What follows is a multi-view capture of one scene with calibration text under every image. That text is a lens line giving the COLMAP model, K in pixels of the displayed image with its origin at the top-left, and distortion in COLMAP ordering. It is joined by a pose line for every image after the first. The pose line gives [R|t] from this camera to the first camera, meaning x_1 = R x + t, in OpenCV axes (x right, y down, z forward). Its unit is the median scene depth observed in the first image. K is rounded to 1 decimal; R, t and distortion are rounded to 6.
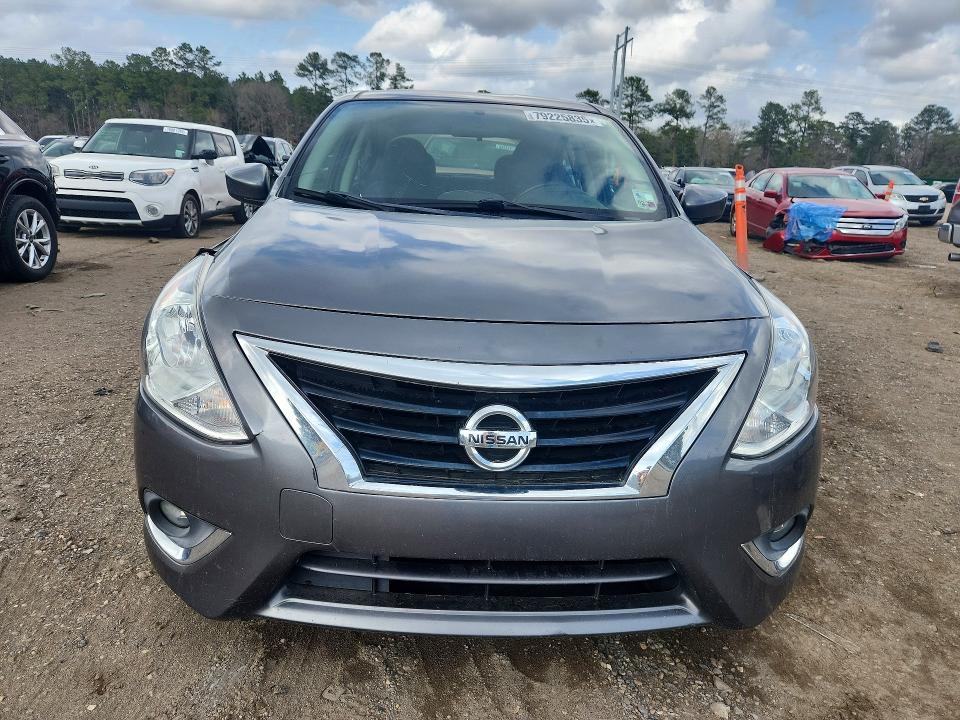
lens RADIAL K [[714.0, 0, 476.1], [0, 714.0, 358.0], [0, 0, 1]] dist [-0.001012, -0.003412]
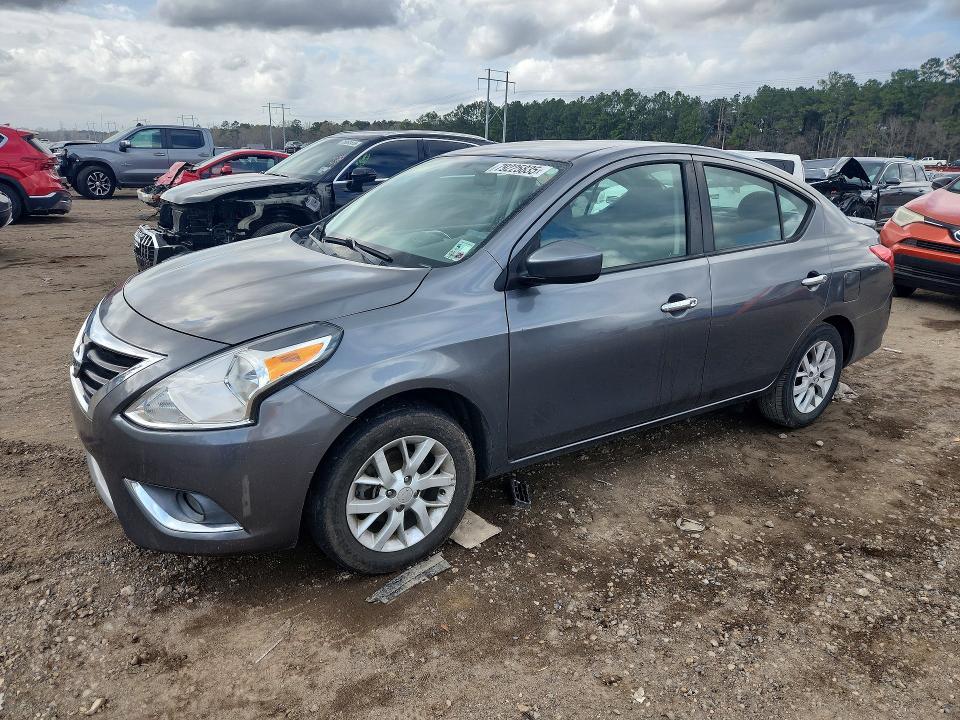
lens RADIAL K [[714.0, 0, 476.1], [0, 714.0, 358.0], [0, 0, 1]] dist [-0.001012, -0.003412]
pose [[0.482705, 0.211610, -0.849834, 0.155508], [-0.226287, 0.967555, 0.112391, -0.024871], [0.846044, 0.138055, 0.514928, 0.066565]]
